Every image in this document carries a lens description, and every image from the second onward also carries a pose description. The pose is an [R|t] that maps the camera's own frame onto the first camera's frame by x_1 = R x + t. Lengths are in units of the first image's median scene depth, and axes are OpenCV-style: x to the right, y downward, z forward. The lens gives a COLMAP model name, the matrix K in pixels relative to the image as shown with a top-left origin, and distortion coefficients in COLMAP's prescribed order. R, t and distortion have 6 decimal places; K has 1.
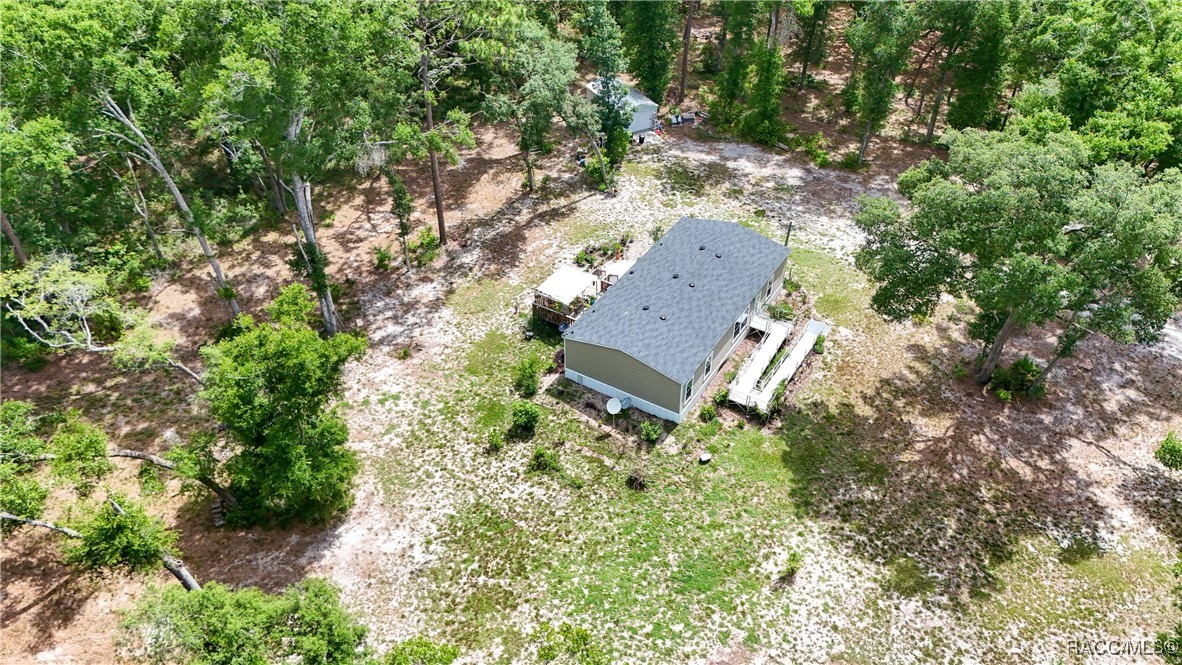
lens RADIAL K [[868.5, 0, 591.5], [0, 868.5, 329.4], [0, 0, 1]] dist [0.065912, -0.059317]
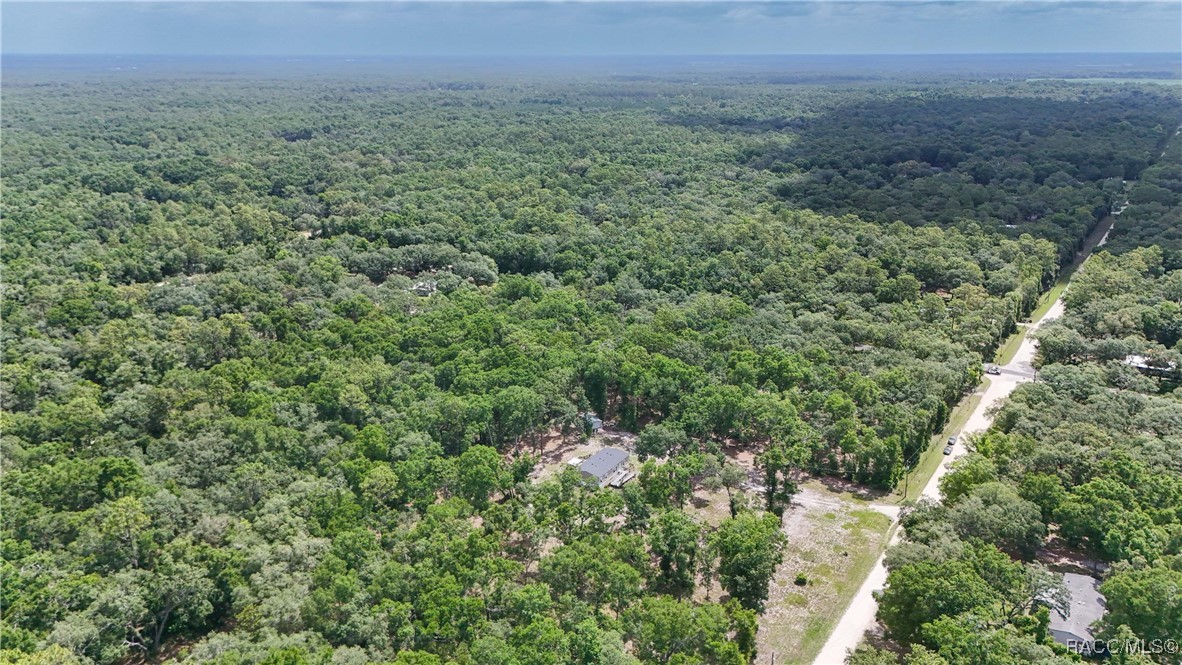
lens RADIAL K [[868.5, 0, 596.0], [0, 868.5, 331.0], [0, 0, 1]] dist [0.065912, -0.059317]
pose [[0.999995, -0.002768, 0.001452, 0.080732], [0.003103, 0.934592, -0.355709, 0.958558], [-0.000372, 0.355712, 0.934596, -3.537512]]
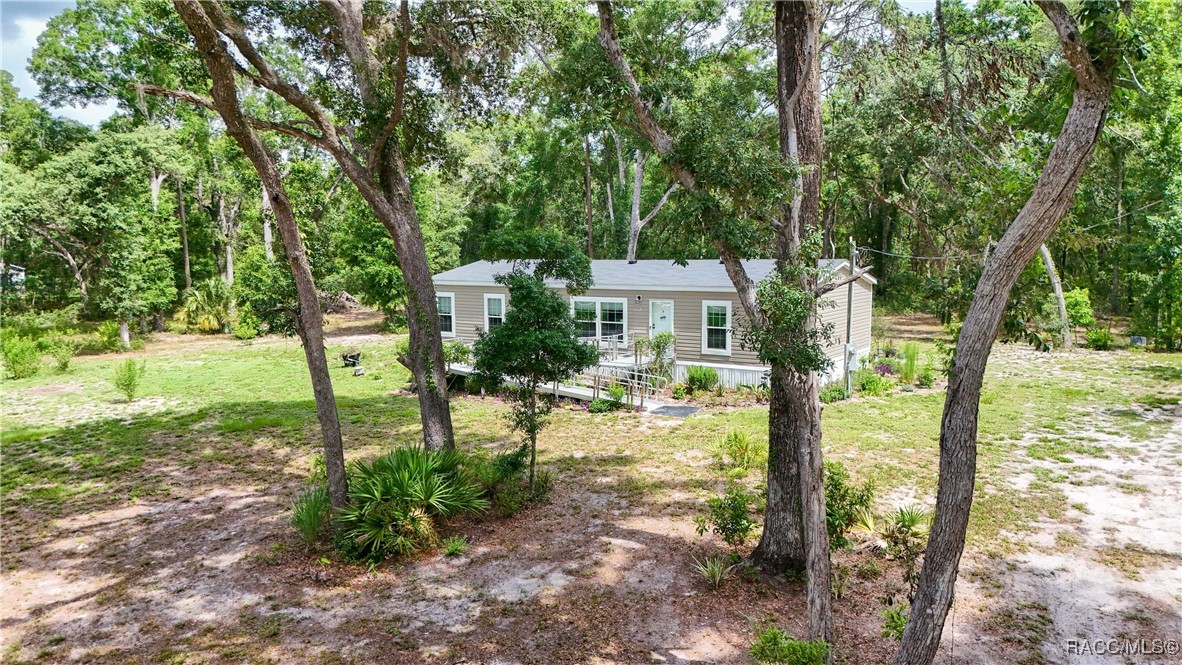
lens RADIAL K [[868.5, 0, 592.4], [0, 868.5, 333.7], [0, 0, 1]] dist [0.065912, -0.059317]
pose [[-0.014200, 0.088733, -0.995954, 0.802663], [-0.620270, 0.780463, 0.078378, -0.044767], [0.784260, 0.618874, 0.043956, 1.066722]]
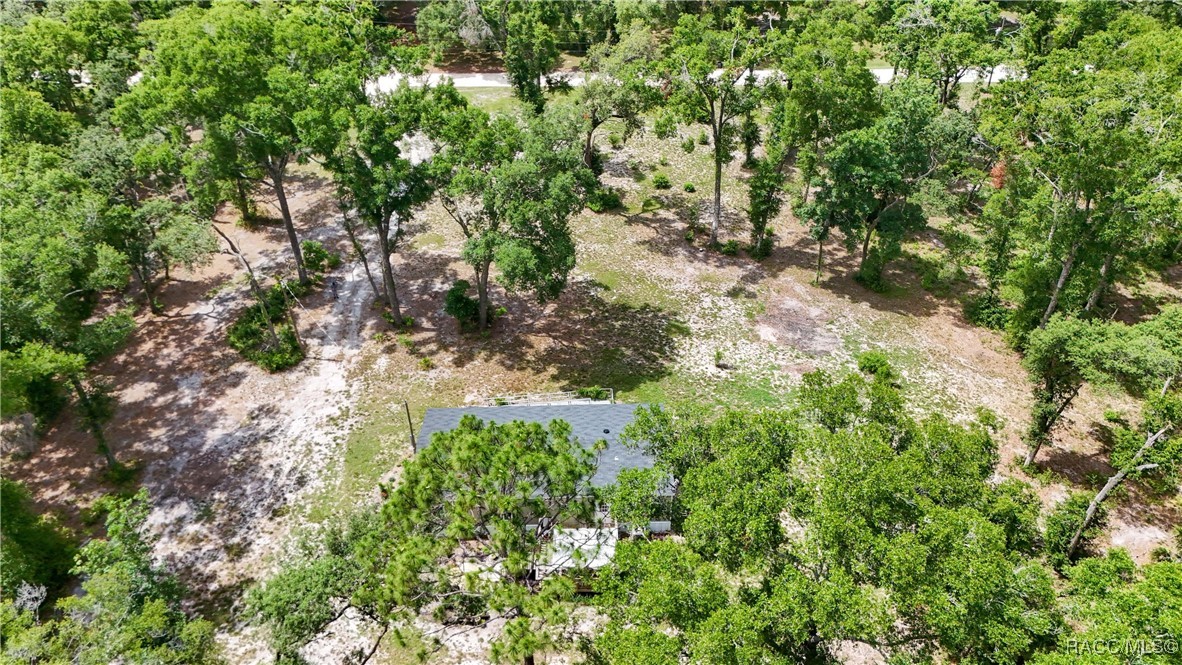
lens RADIAL K [[868.5, 0, 582.3], [0, 868.5, 334.0], [0, 0, 1]] dist [0.065912, -0.059317]
pose [[-0.544110, -0.501966, 0.672291, -0.578411], [0.523669, 0.422871, 0.739561, -0.901244], [-0.655527, 0.754460, 0.032775, 0.925293]]
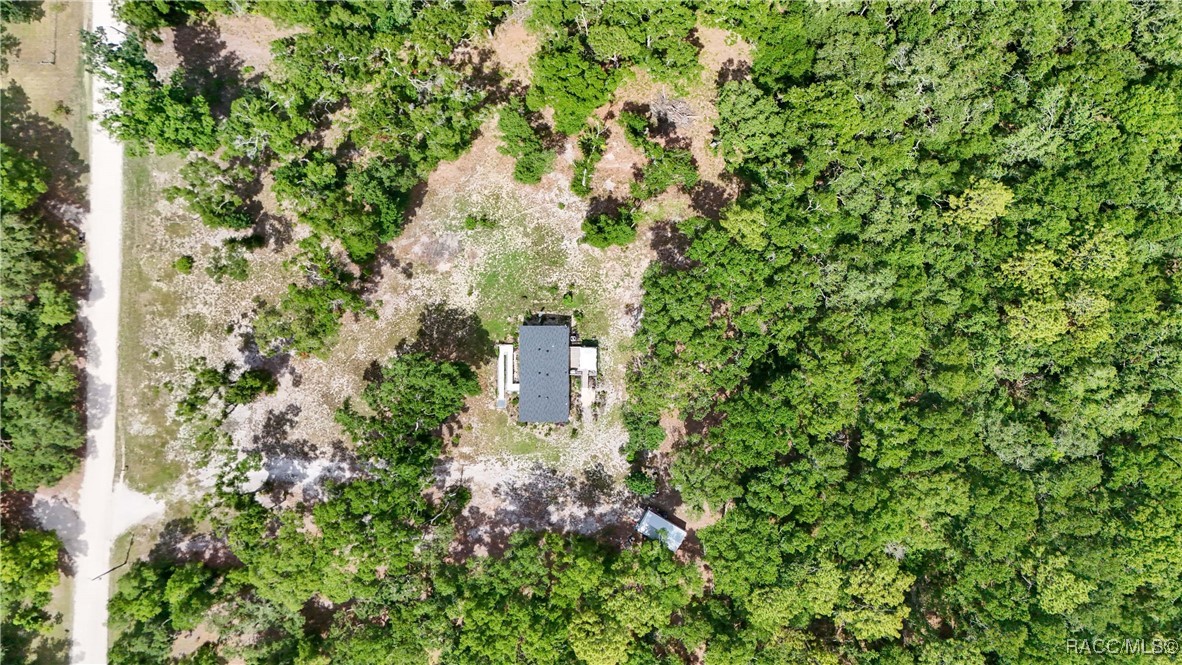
lens RADIAL K [[868.5, 0, 585.1], [0, 868.5, 331.1], [0, 0, 1]] dist [0.065912, -0.059317]
pose [[-0.854383, 0.519495, 0.012475, -0.108004], [-0.316120, -0.538659, 0.780970, -2.272247], [0.412430, 0.663304, 0.624444, -0.739090]]
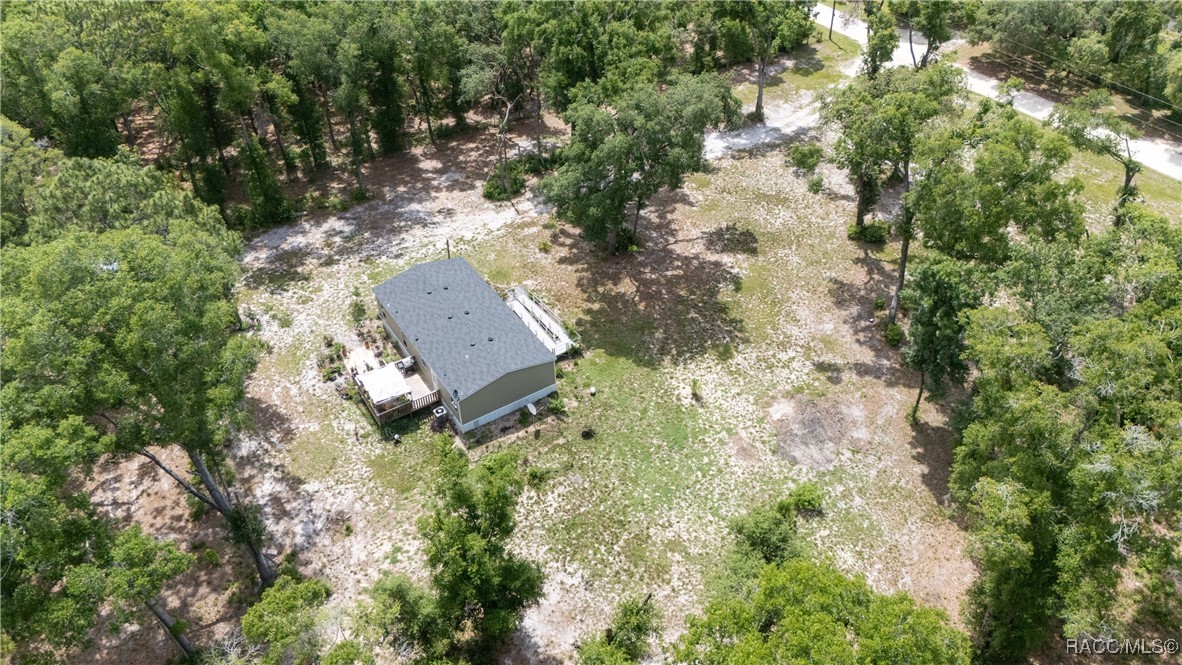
lens RADIAL K [[868.5, 0, 586.0], [0, 868.5, 328.1], [0, 0, 1]] dist [0.065912, -0.059317]
pose [[0.437826, -0.587057, 0.680935, -0.726042], [0.578667, 0.763658, 0.286305, -0.315348], [-0.688079, 0.268683, 0.674060, 0.055058]]
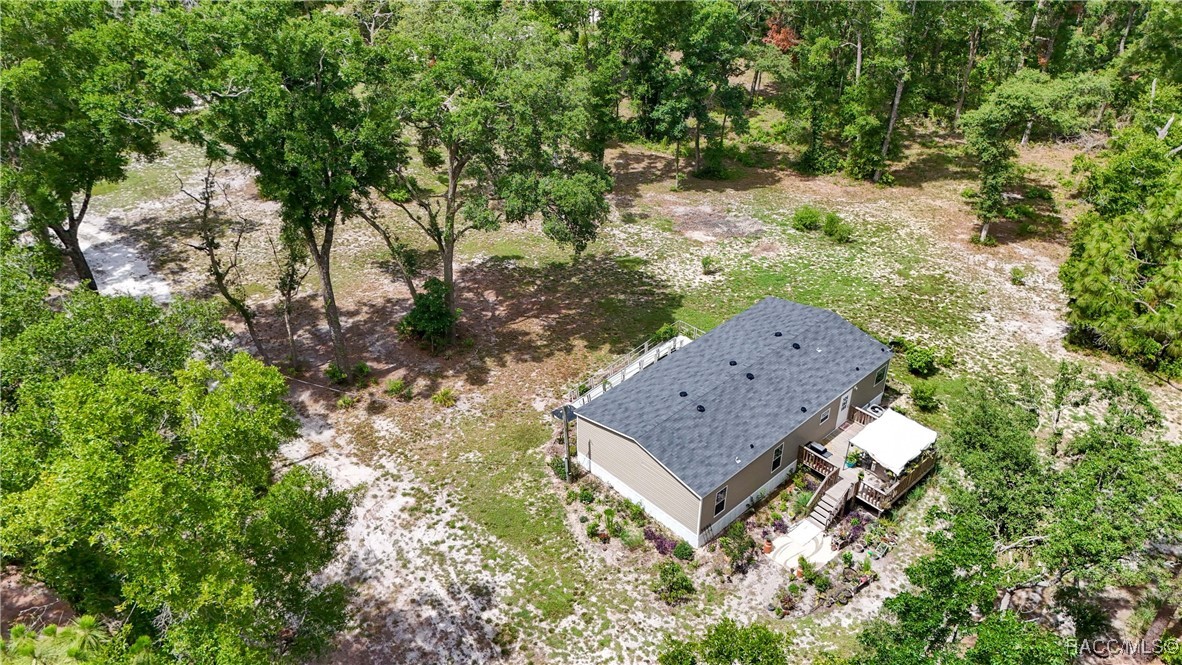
lens RADIAL K [[868.5, 0, 594.2], [0, 868.5, 340.1], [0, 0, 1]] dist [0.065912, -0.059317]
pose [[-0.969187, -0.140111, 0.202599, 0.087996], [0.148134, 0.325618, 0.933825, -0.914349], [-0.196809, 0.935062, -0.294830, 1.355583]]
